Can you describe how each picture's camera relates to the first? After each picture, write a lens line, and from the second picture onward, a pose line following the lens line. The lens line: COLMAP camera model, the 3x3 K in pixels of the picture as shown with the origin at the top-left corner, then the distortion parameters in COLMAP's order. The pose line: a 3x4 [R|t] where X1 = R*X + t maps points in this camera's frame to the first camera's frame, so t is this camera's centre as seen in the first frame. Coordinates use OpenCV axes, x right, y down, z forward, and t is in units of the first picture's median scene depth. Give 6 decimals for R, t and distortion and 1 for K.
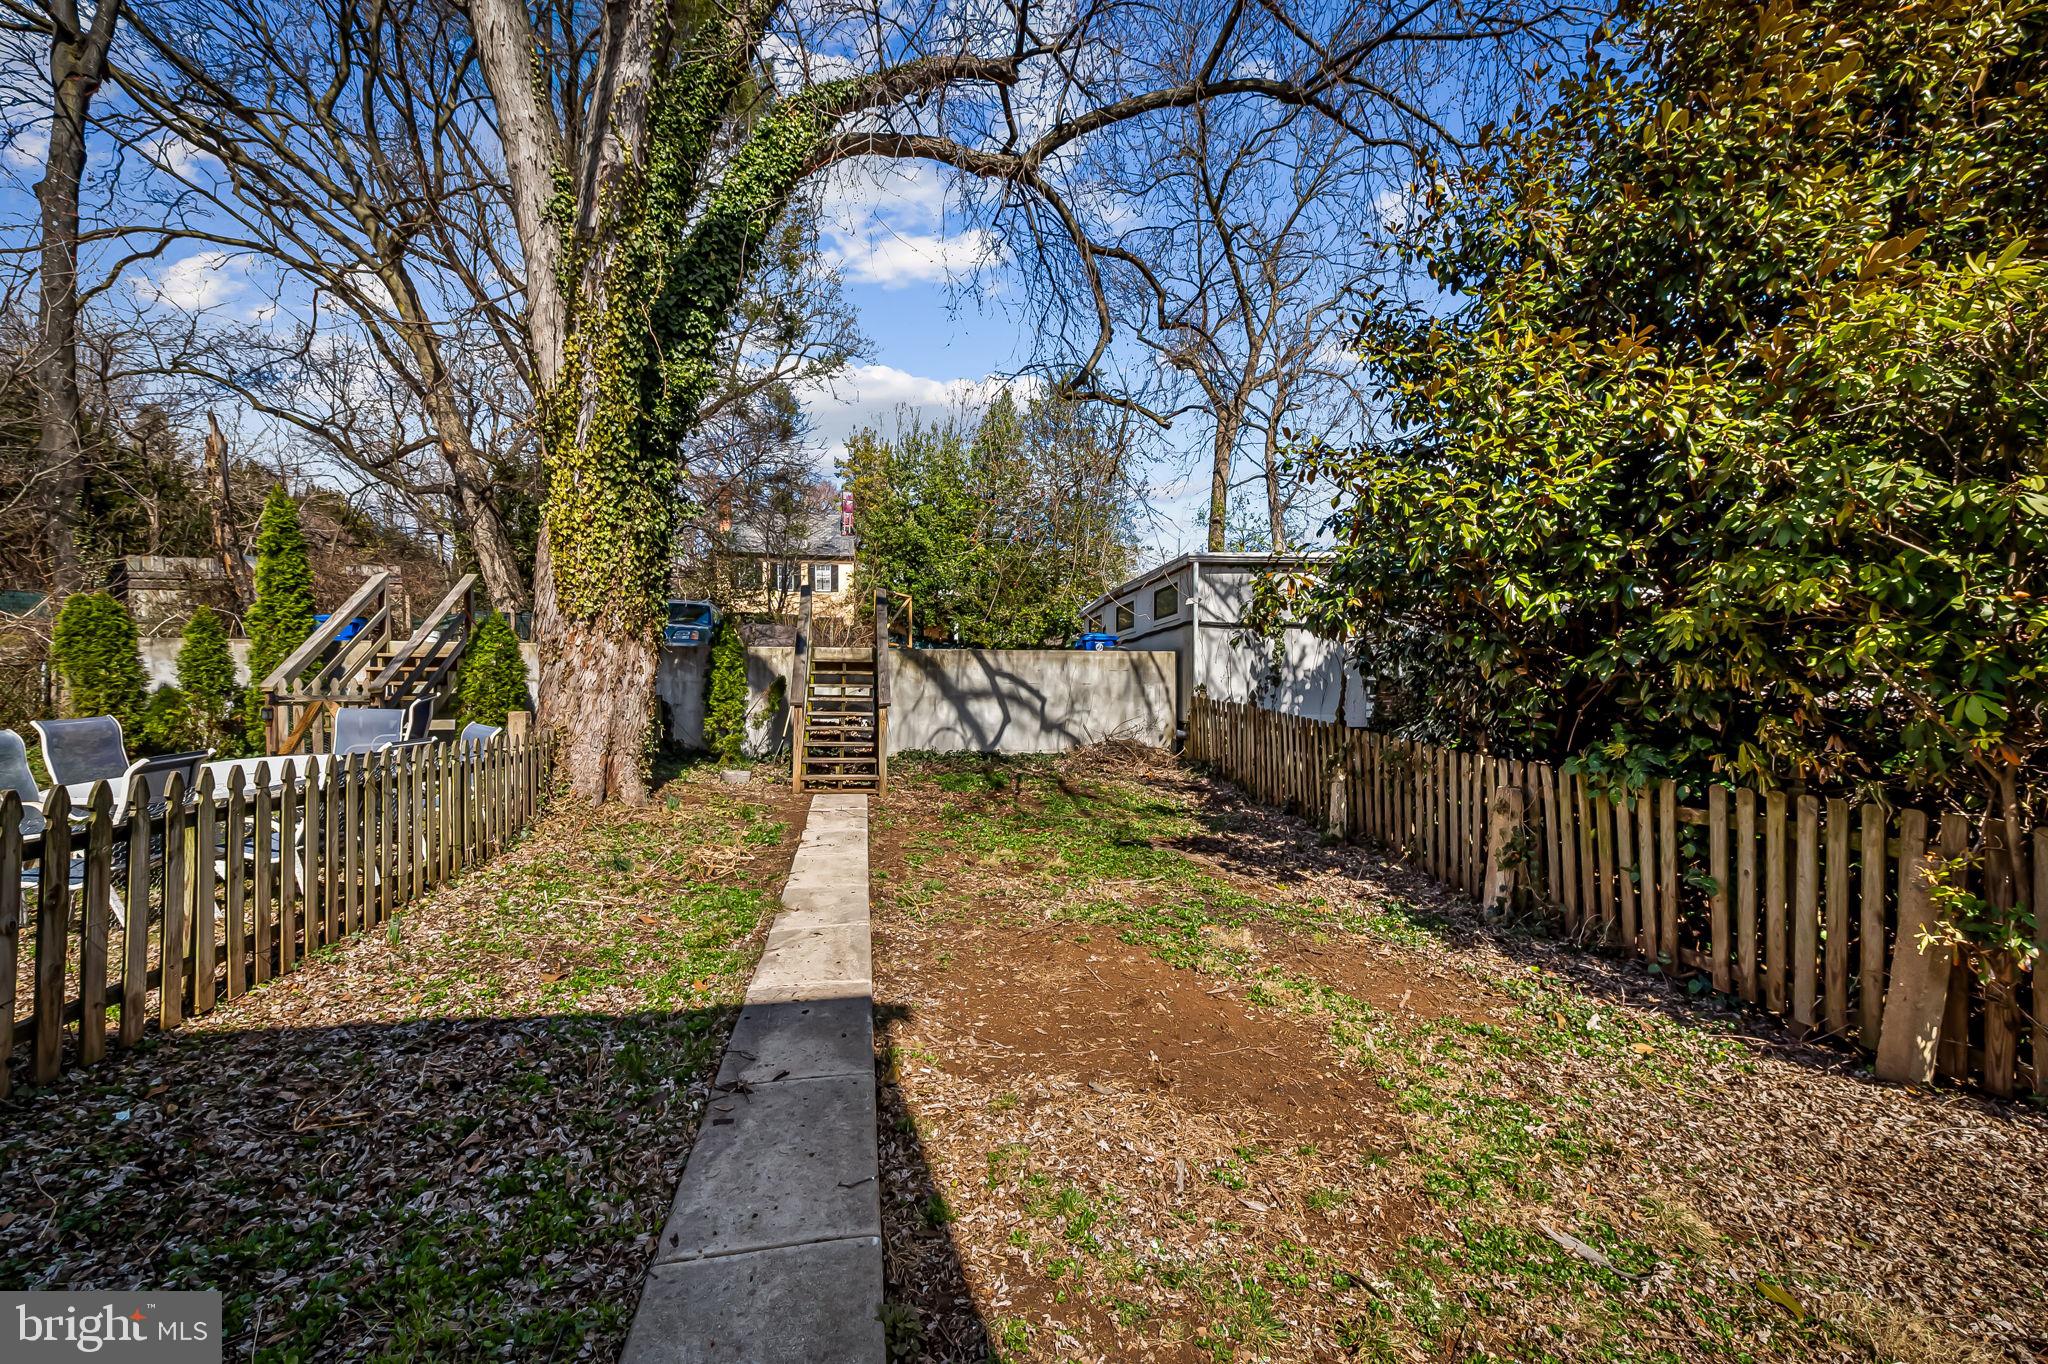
lens RADIAL K [[825.3, 0, 1024.0], [0, 825.3, 714.0], [0, 0, 1]] dist [0.004588, 0.000430]
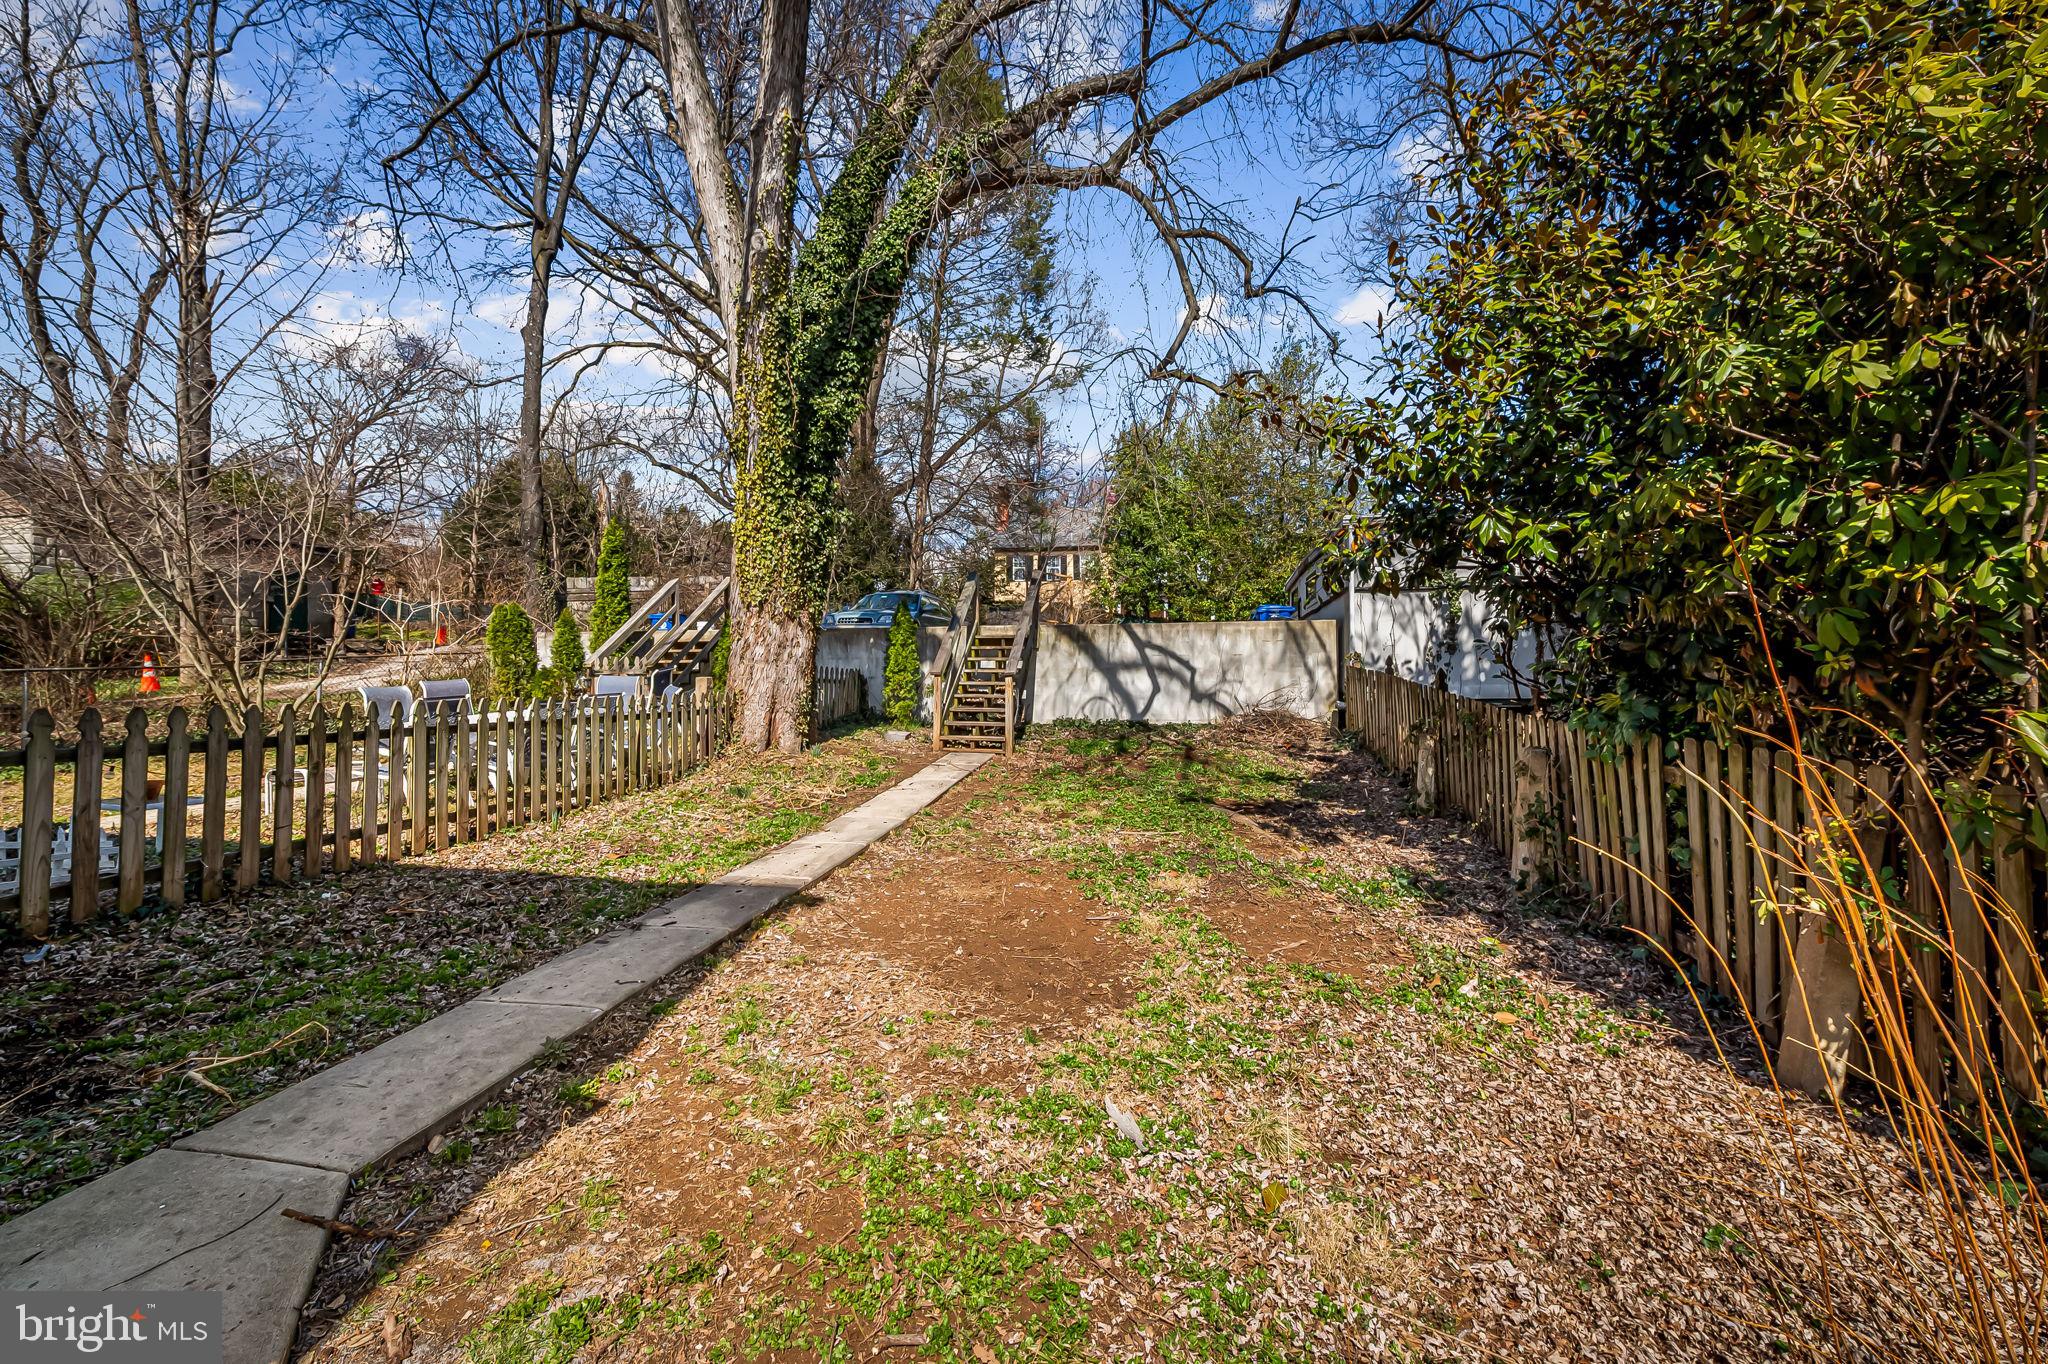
lens RADIAL K [[808.8, 0, 1024.0], [0, 808.8, 682.0], [0, 0, 1]] dist [0.007908, -0.000569]
pose [[0.933830, -0.006540, -0.357657, 0.241694], [-0.000624, 0.999802, -0.019912, 0.022268], [0.357716, 0.018818, 0.933641, -0.013479]]
